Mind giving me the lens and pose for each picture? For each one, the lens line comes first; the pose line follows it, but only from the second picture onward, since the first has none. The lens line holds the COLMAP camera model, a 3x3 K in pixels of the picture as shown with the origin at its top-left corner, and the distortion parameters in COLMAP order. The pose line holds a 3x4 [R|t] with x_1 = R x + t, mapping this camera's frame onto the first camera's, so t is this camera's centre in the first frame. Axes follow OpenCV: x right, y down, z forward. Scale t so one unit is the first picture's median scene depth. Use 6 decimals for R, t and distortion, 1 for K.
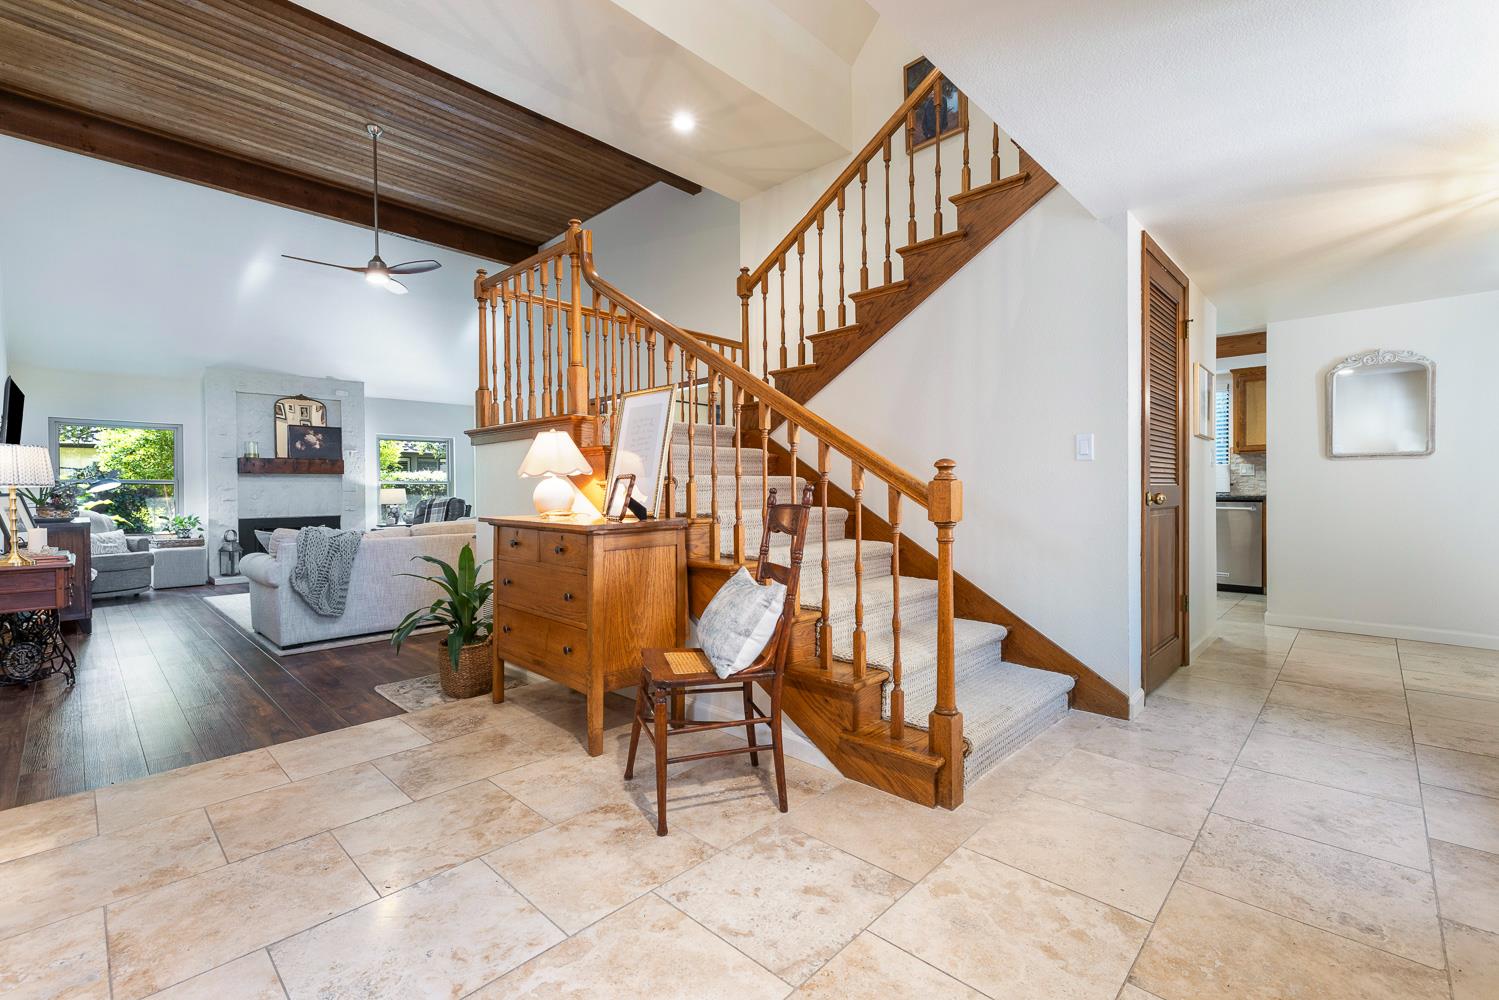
lens RADIAL K [[652.2, 0, 743.8], [0, 652.2, 496.1], [0, 0, 1]] dist [0.000227, -0.000120]
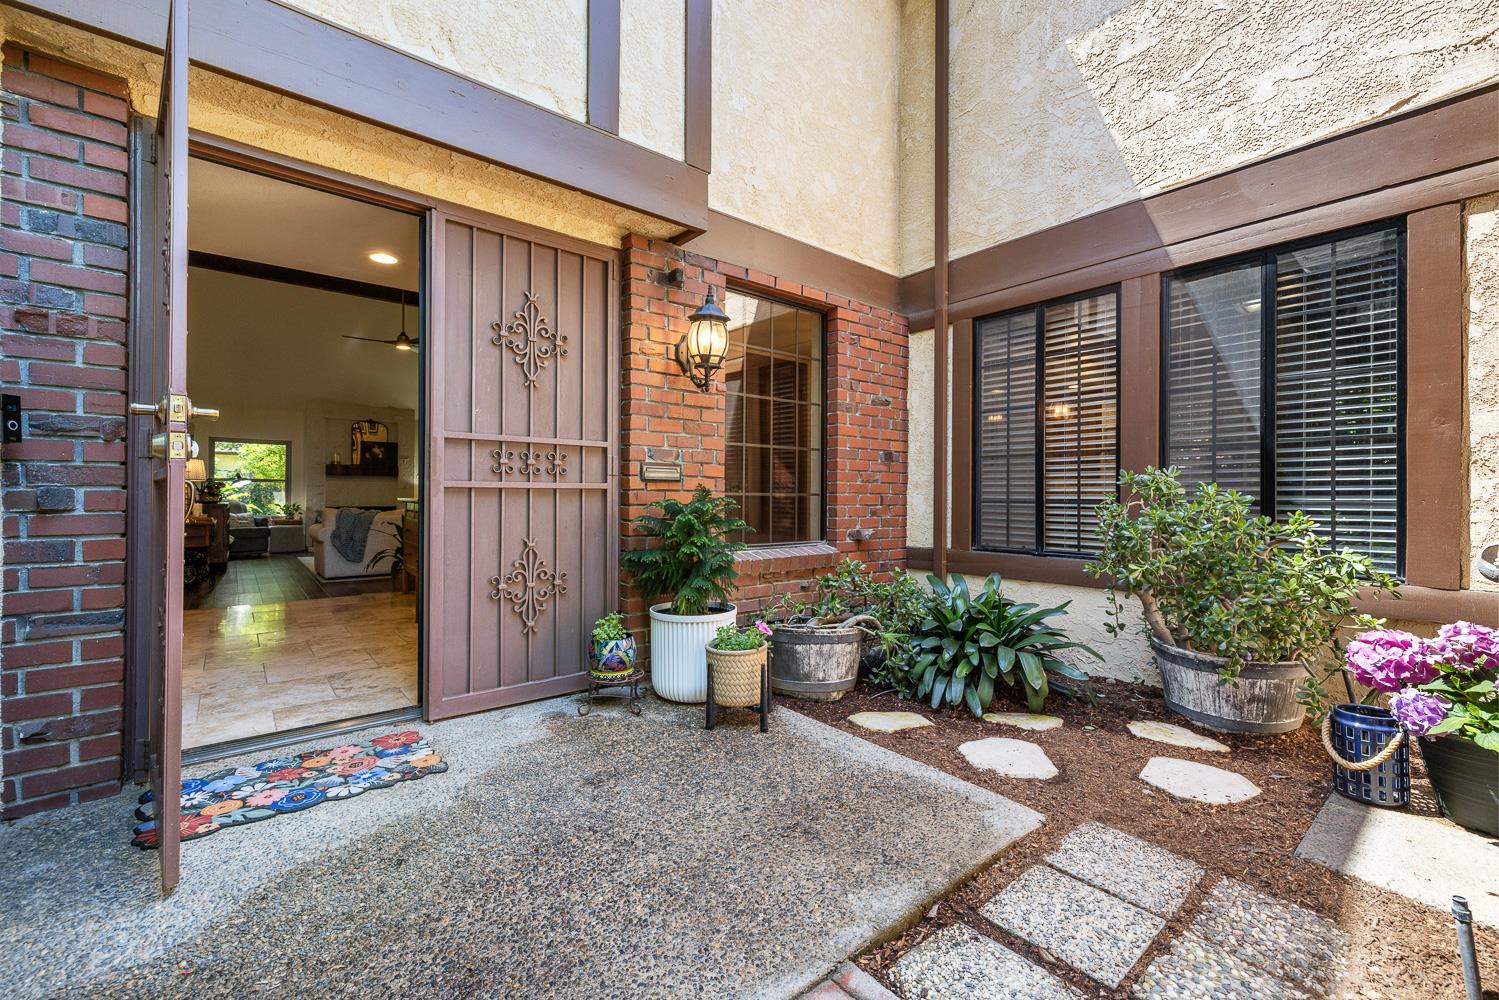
lens RADIAL K [[652.2, 0, 755.3], [0, 652.2, 496.8], [0, 0, 1]] dist [0.000227, -0.000120]
pose [[0.991894, 0.011831, -0.126519, 0.358454], [-0.012966, 0.999883, -0.008149, 0.012715], [0.126407, 0.009724, 0.991931, -0.316975]]
